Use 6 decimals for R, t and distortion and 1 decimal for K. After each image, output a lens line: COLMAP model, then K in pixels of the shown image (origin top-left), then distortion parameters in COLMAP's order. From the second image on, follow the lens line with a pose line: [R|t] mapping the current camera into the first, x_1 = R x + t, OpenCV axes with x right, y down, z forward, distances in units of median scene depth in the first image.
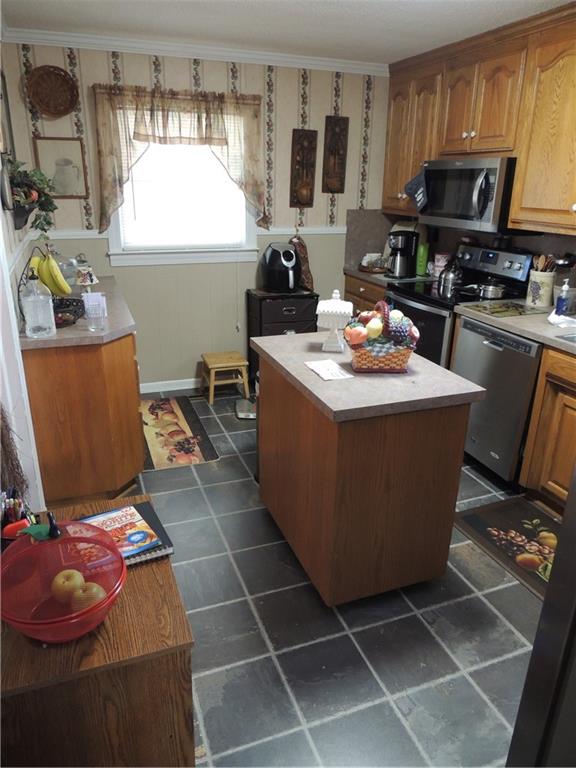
lens RADIAL K [[546.9, 0, 288.0], [0, 546.9, 384.0], [0, 0, 1]] dist [-0.011098, -0.001077]
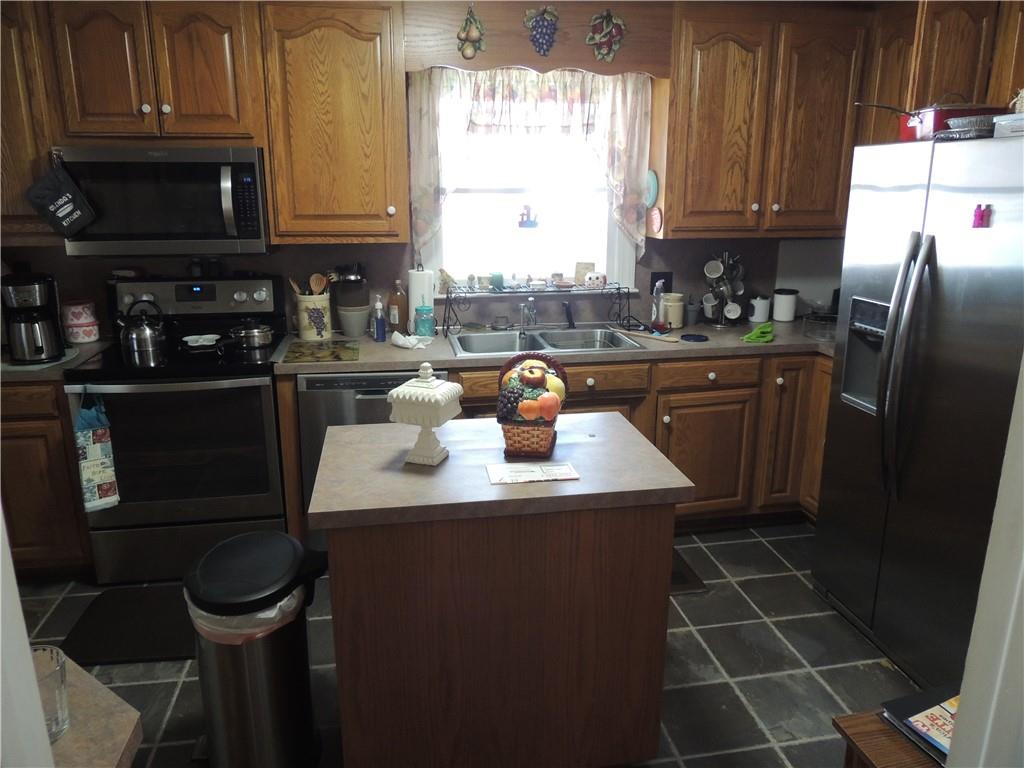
lens RADIAL K [[729.1, 0, 512.0], [0, 729.1, 384.0], [0, 0, 1]] dist [-0.011098, -0.001077]
pose [[0.184424, -0.276392, 0.943184, -0.498020], [0.339494, 0.918492, 0.202774, -0.210922], [-0.922351, 0.282808, 0.263225, 0.526690]]
